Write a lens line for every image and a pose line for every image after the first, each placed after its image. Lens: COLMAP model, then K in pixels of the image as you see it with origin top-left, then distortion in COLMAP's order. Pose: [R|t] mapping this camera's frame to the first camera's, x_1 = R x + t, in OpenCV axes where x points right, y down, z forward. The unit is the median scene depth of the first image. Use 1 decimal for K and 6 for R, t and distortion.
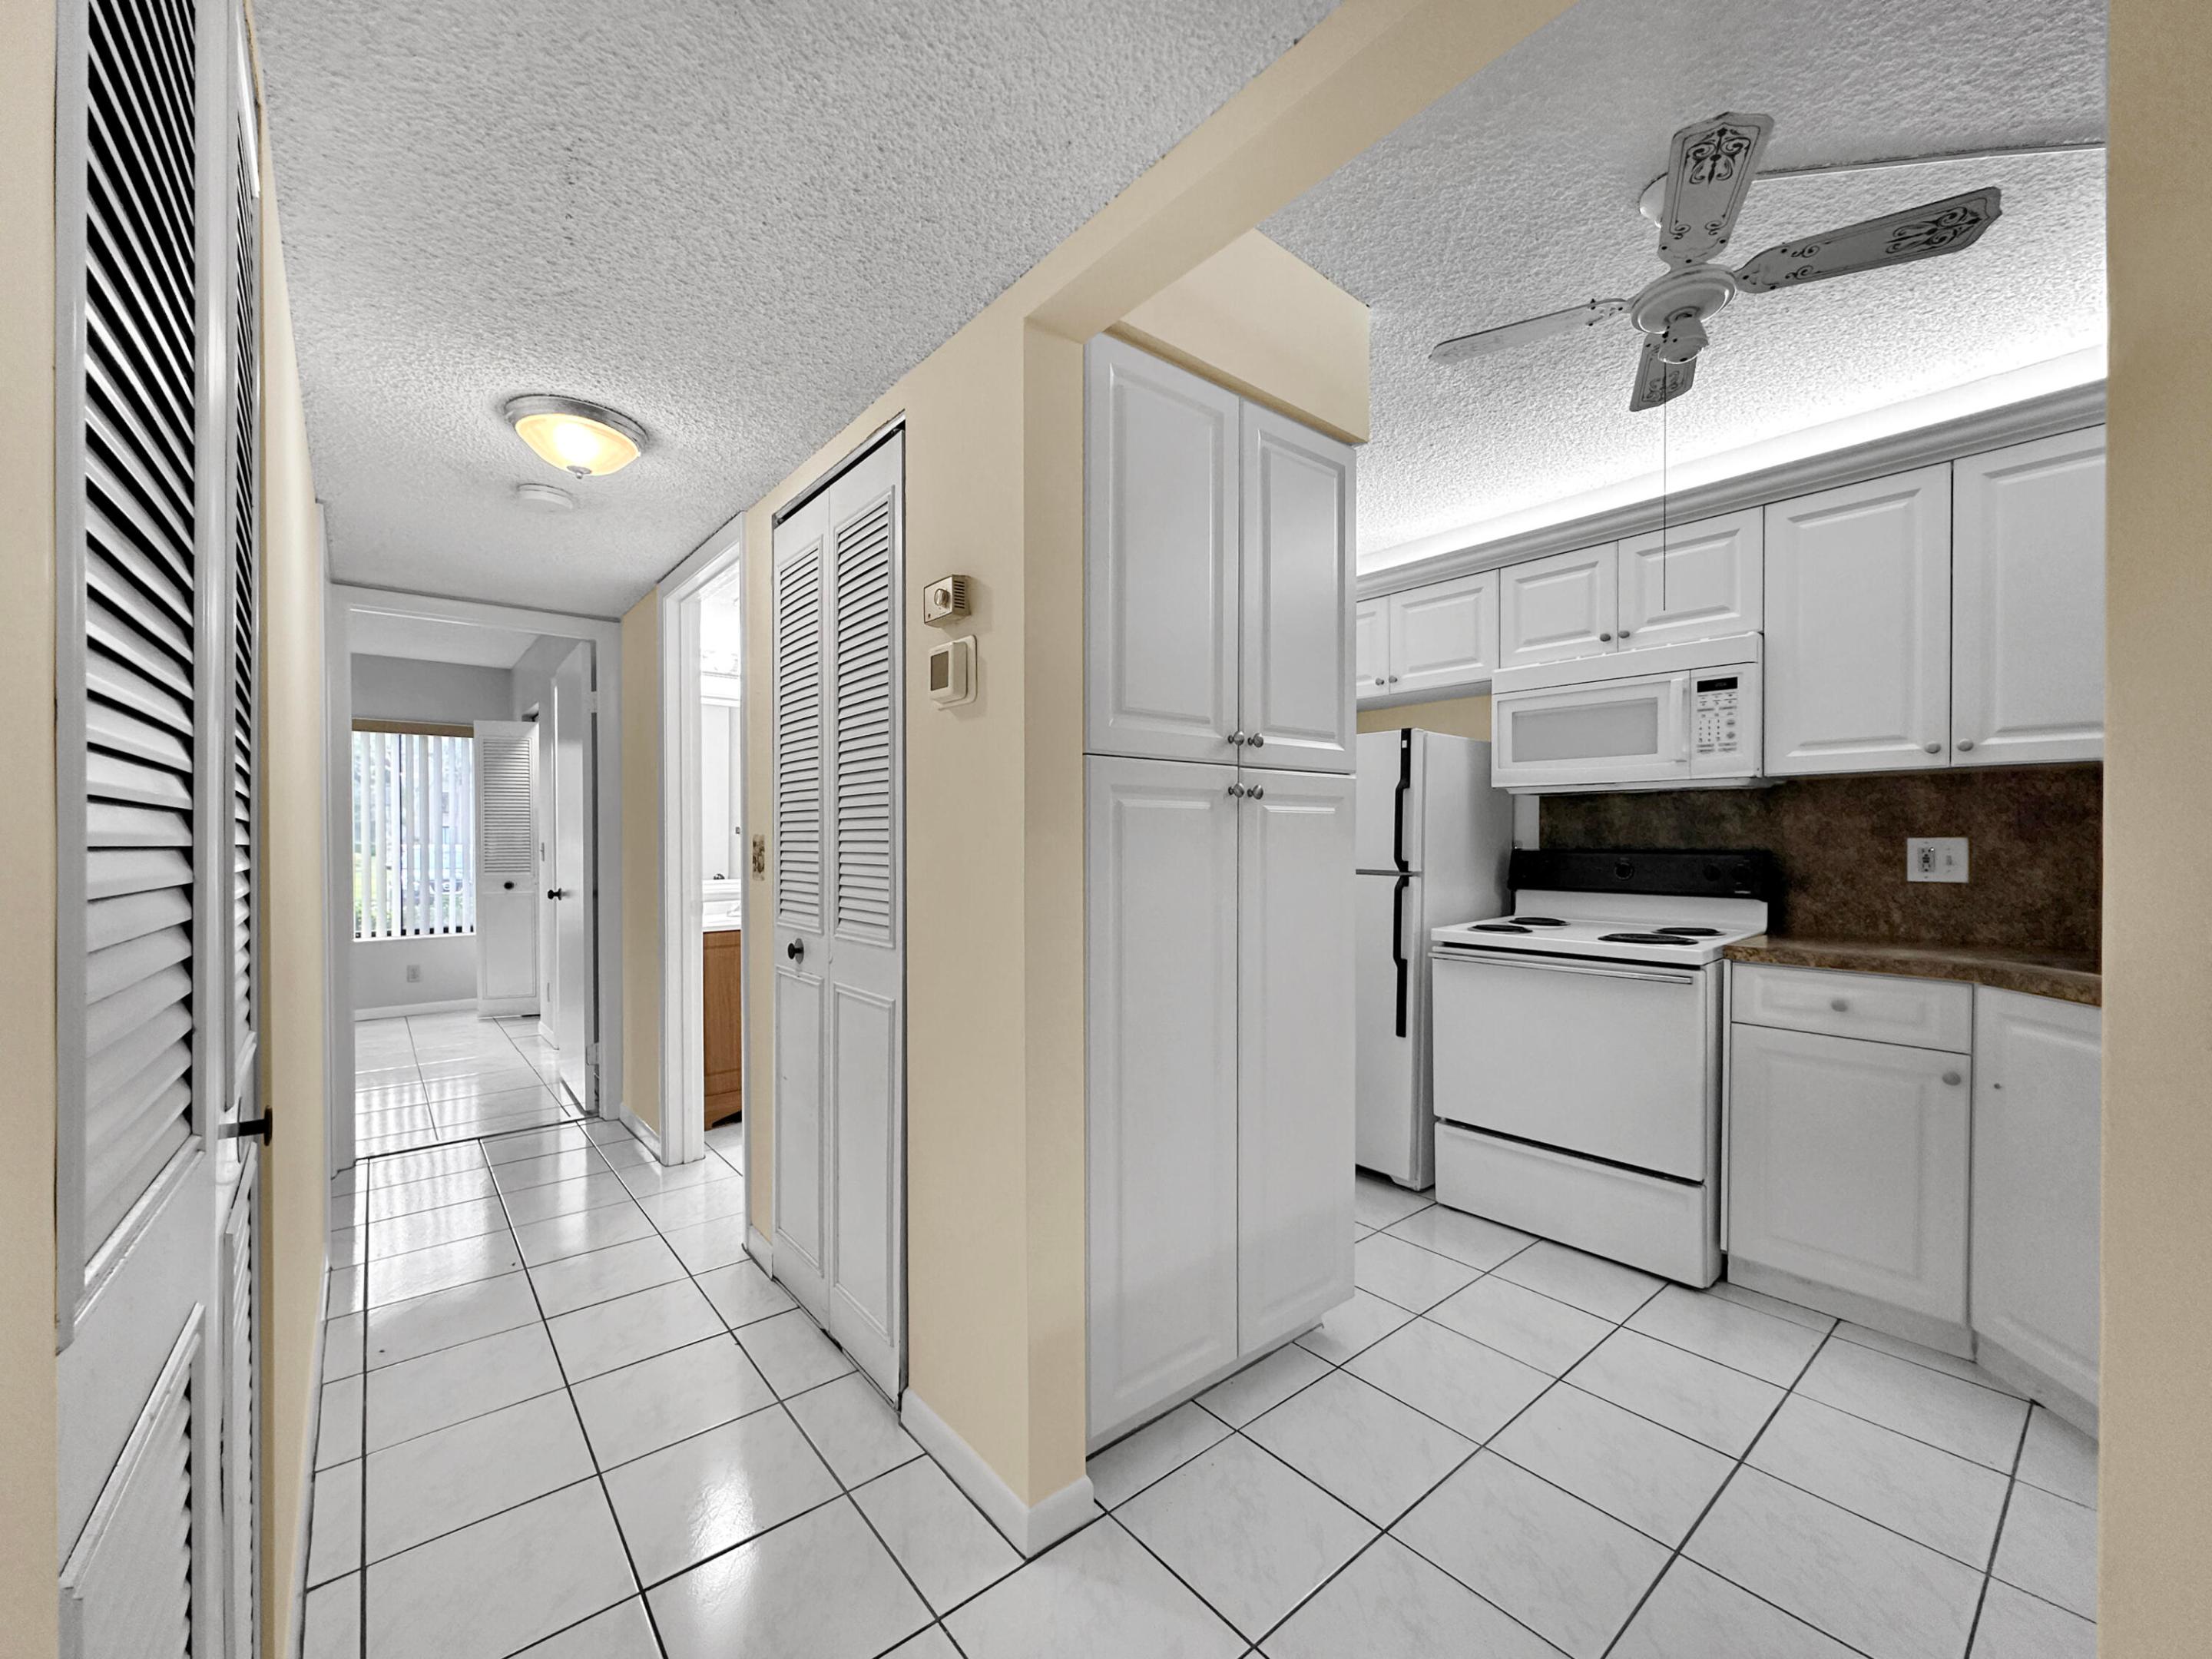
lens RADIAL K [[890.0, 0, 1115.1], [0, 890.0, 846.9], [0, 0, 1]] dist [0.000760, 0.000002]
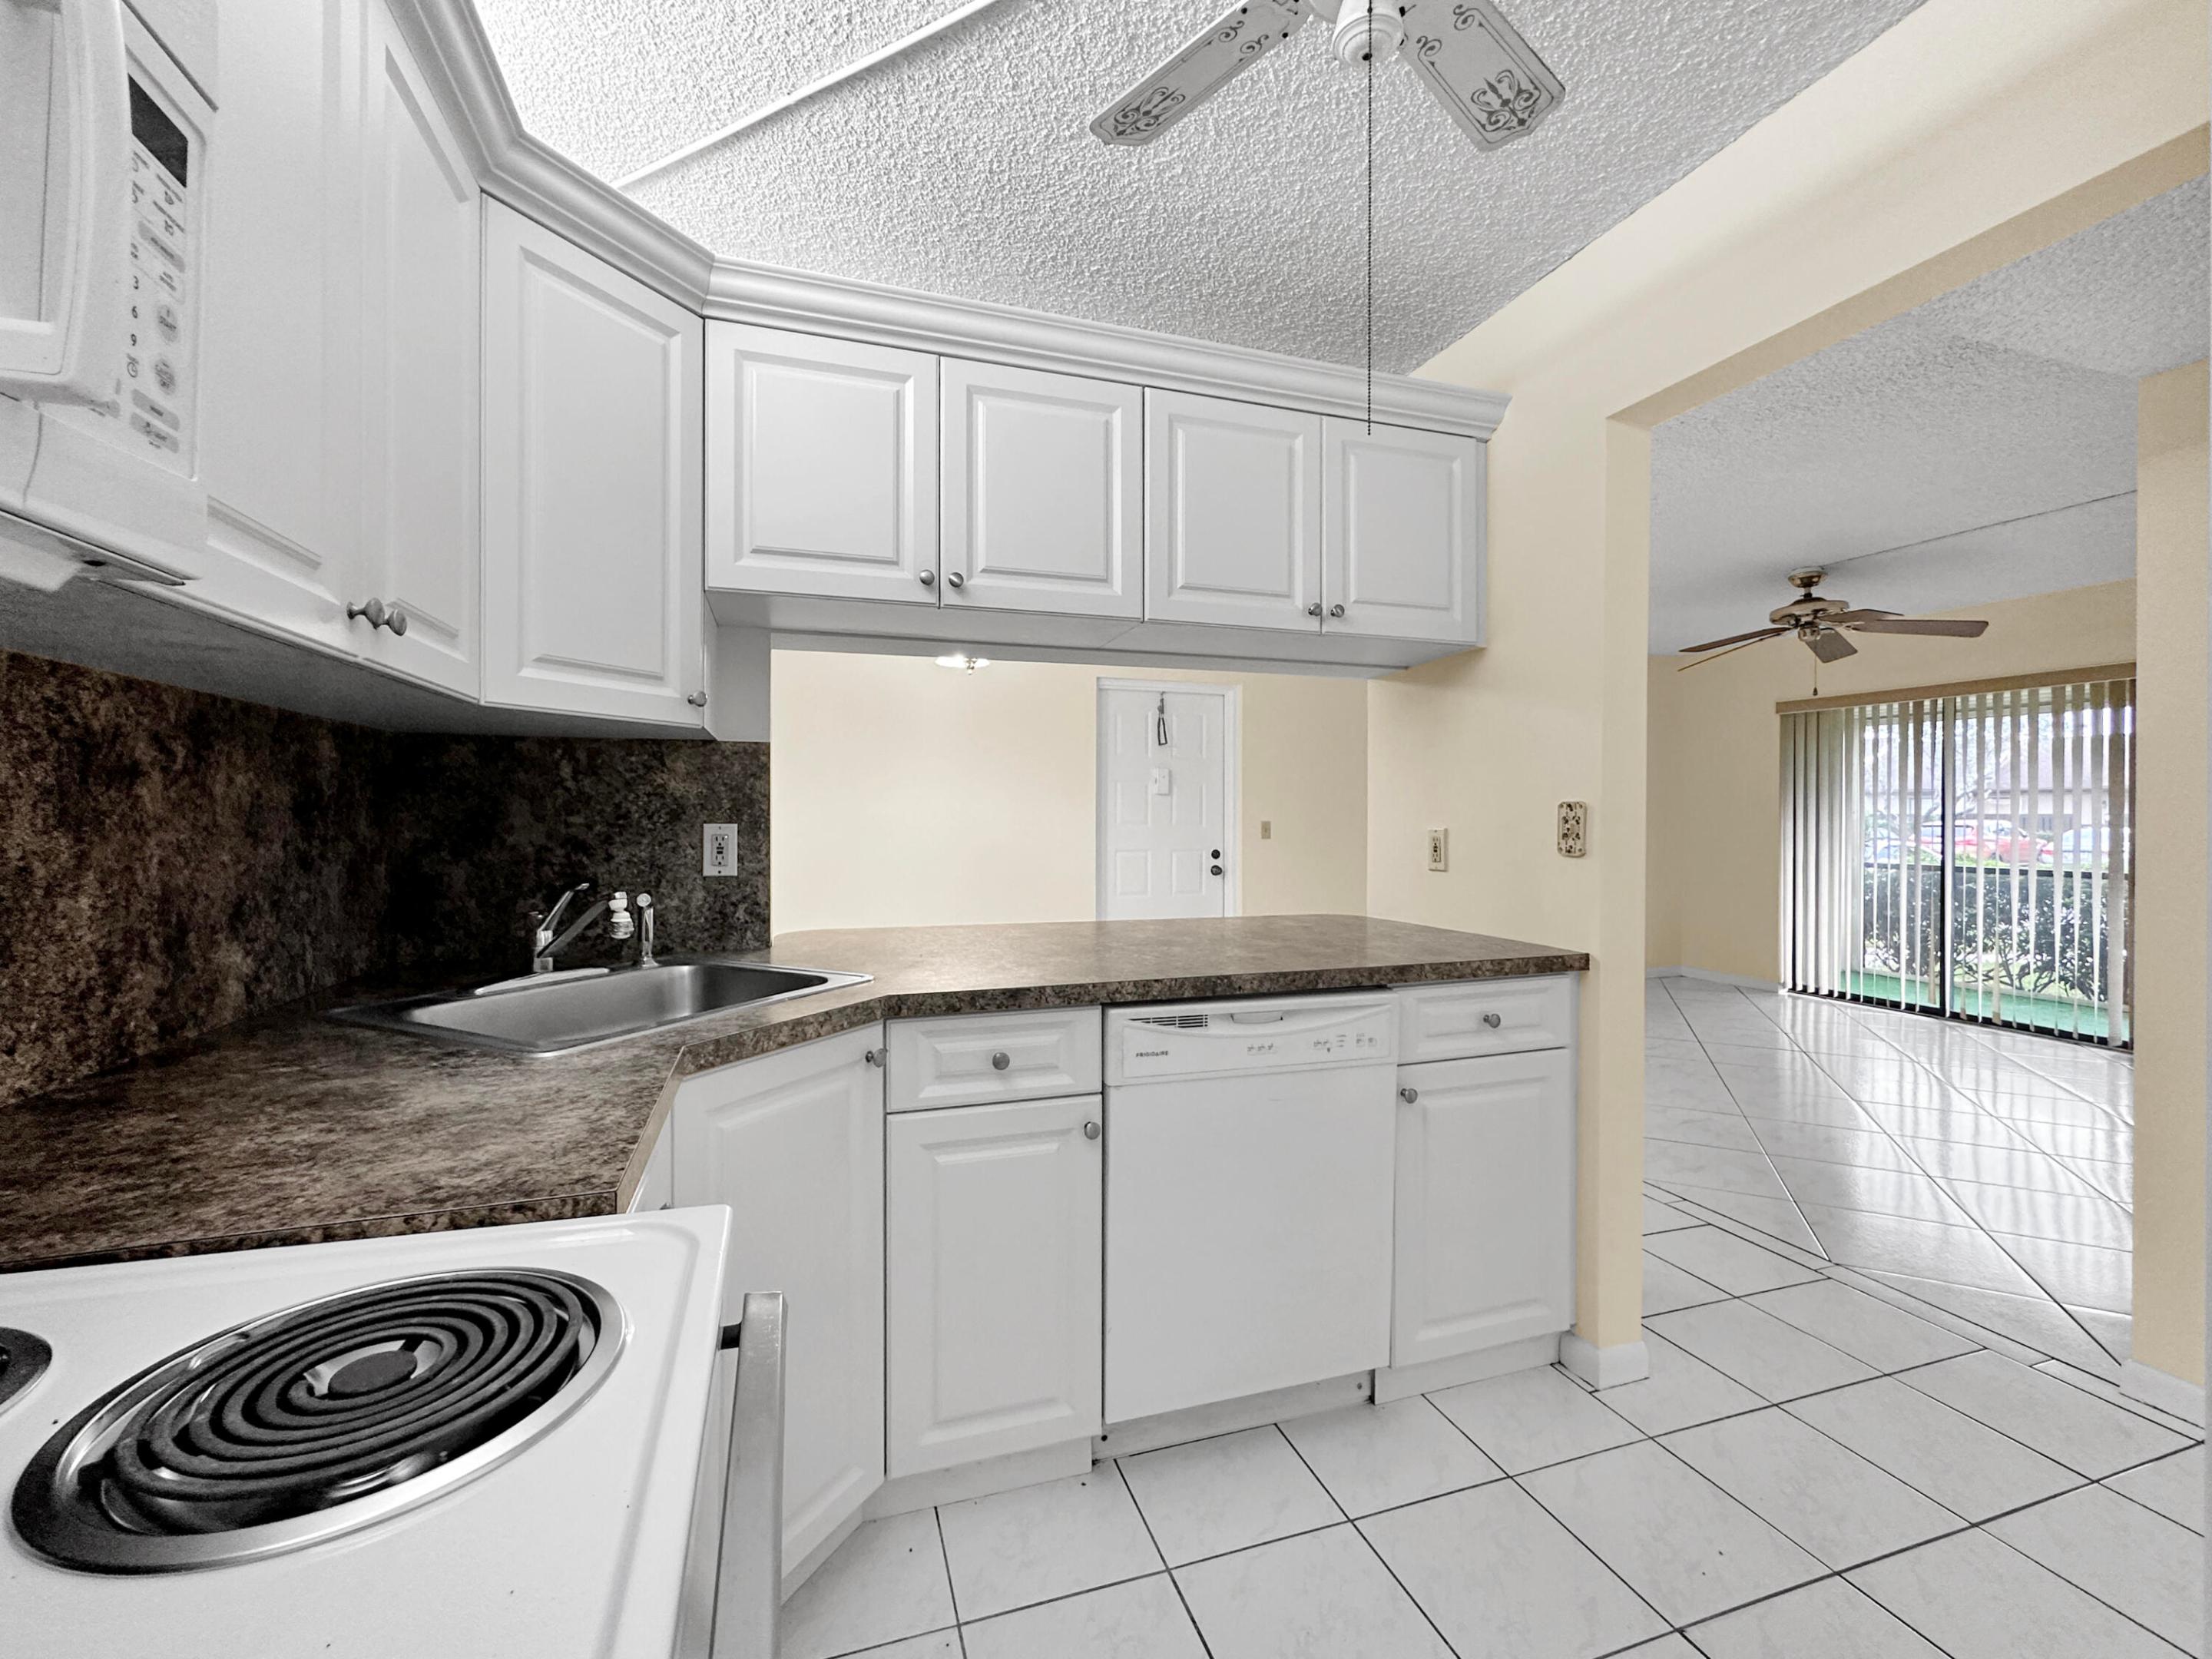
lens RADIAL K [[918.5, 0, 1097.9], [0, 918.5, 819.9], [0, 0, 1]] dist [-0.000408, -0.000166]
pose [[-0.926699, -0.003999, 0.375784, 0.375253], [0.000225, 0.999937, 0.011196, -0.015419], [-0.375805, 0.010460, -0.926640, 1.097950]]
